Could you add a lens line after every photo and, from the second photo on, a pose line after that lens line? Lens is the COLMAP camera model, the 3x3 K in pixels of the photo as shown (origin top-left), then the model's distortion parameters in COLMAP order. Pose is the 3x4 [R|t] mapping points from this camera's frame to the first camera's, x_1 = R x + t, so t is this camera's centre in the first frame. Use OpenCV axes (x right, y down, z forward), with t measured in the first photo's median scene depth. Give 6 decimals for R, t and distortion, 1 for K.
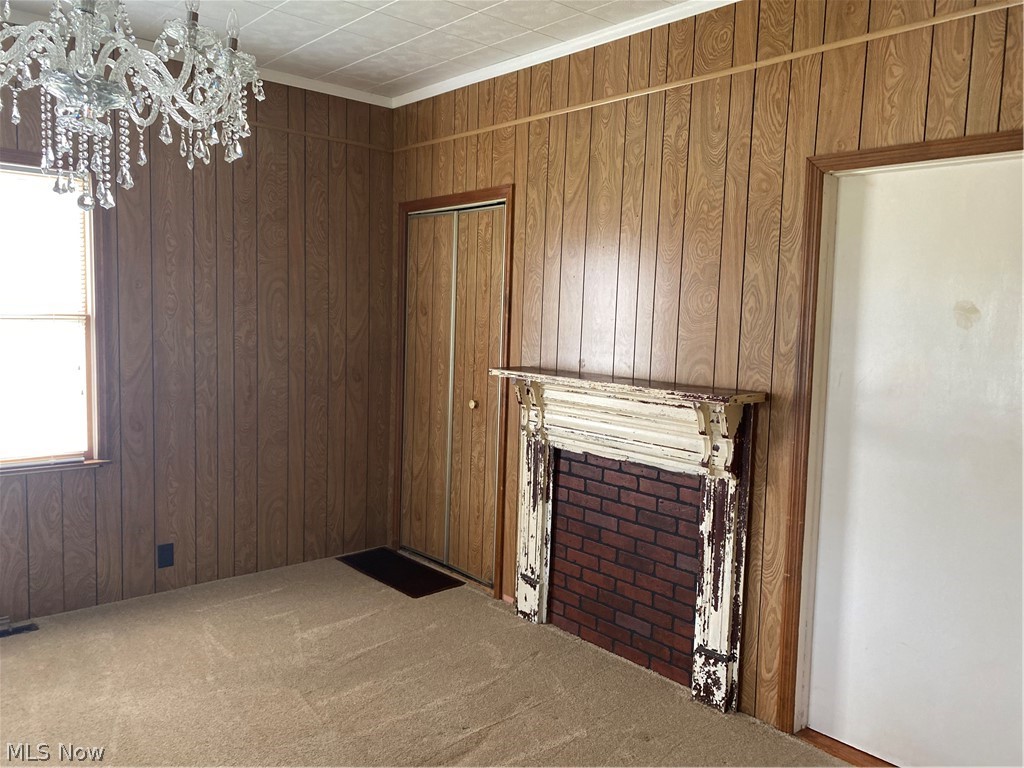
lens RADIAL K [[783.8, 0, 516.5], [0, 783.8, 379.7], [0, 0, 1]] dist [0.073347, -0.065688]
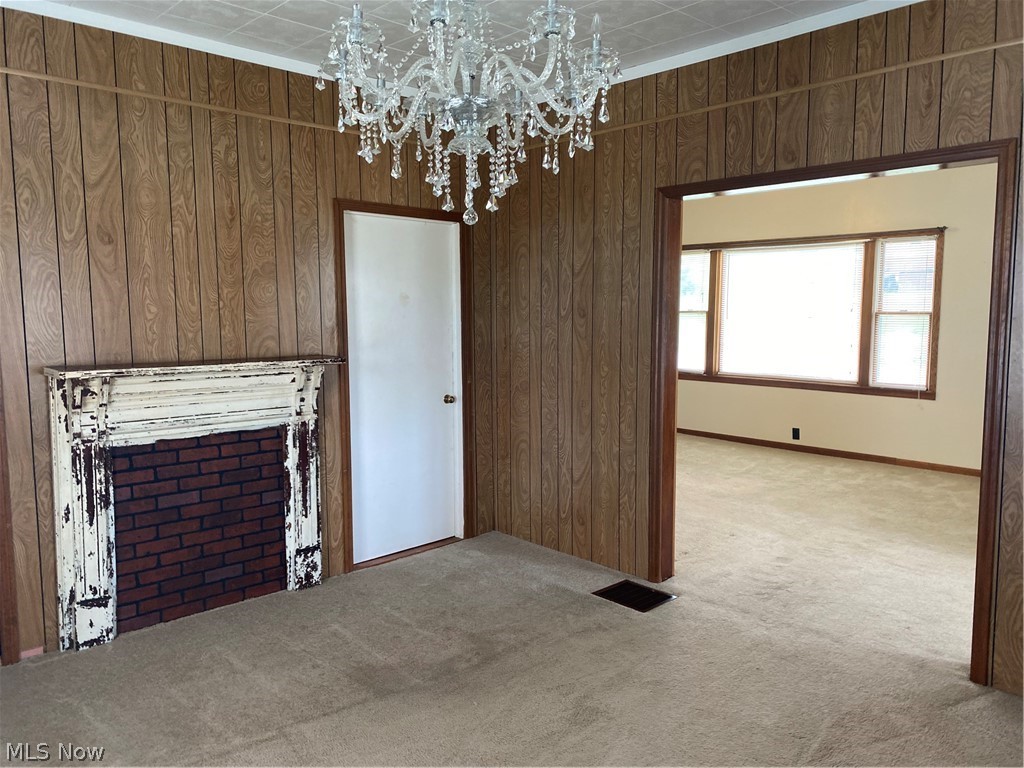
lens RADIAL K [[783.8, 0, 516.5], [0, 783.8, 379.7], [0, 0, 1]] dist [0.073347, -0.065688]
pose [[-0.031290, -0.123065, 0.991905, -1.022014], [0.090738, 0.987944, 0.125435, -0.078346], [-0.995383, 0.093928, -0.019746, 0.603528]]
